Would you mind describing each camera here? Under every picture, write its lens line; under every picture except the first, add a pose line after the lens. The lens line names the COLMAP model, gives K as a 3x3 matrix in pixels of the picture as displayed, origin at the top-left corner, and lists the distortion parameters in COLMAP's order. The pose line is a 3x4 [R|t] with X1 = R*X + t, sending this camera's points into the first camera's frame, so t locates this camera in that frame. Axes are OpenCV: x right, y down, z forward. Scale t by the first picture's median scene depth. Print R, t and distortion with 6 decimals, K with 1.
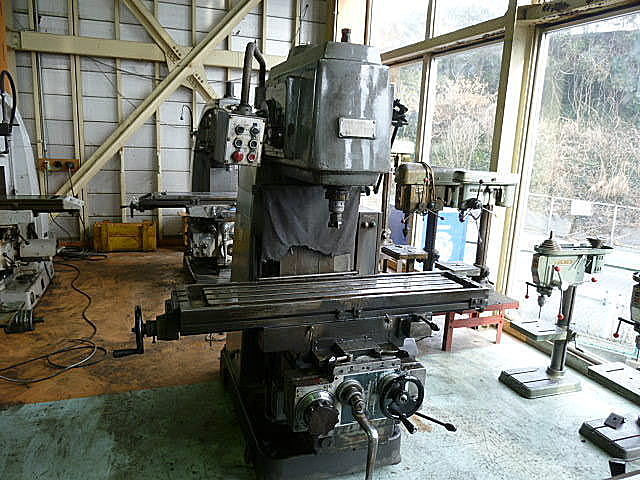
lens RADIAL K [[482.4, 0, 325.8], [0, 482.4, 242.5], [0, 0, 1]] dist [-0.029666, 0.005012]
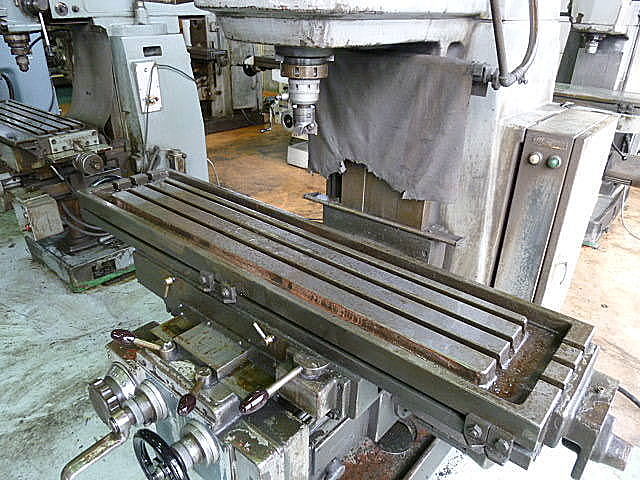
lens RADIAL K [[482.4, 0, 324.3], [0, 482.4, 241.4], [0, 0, 1]] dist [-0.029666, 0.005012]
pose [[0.499423, 0.355270, -0.790164, 0.182202], [-0.182467, 0.934728, 0.304940, -0.032347], [0.846925, -0.008115, 0.531651, 0.280741]]
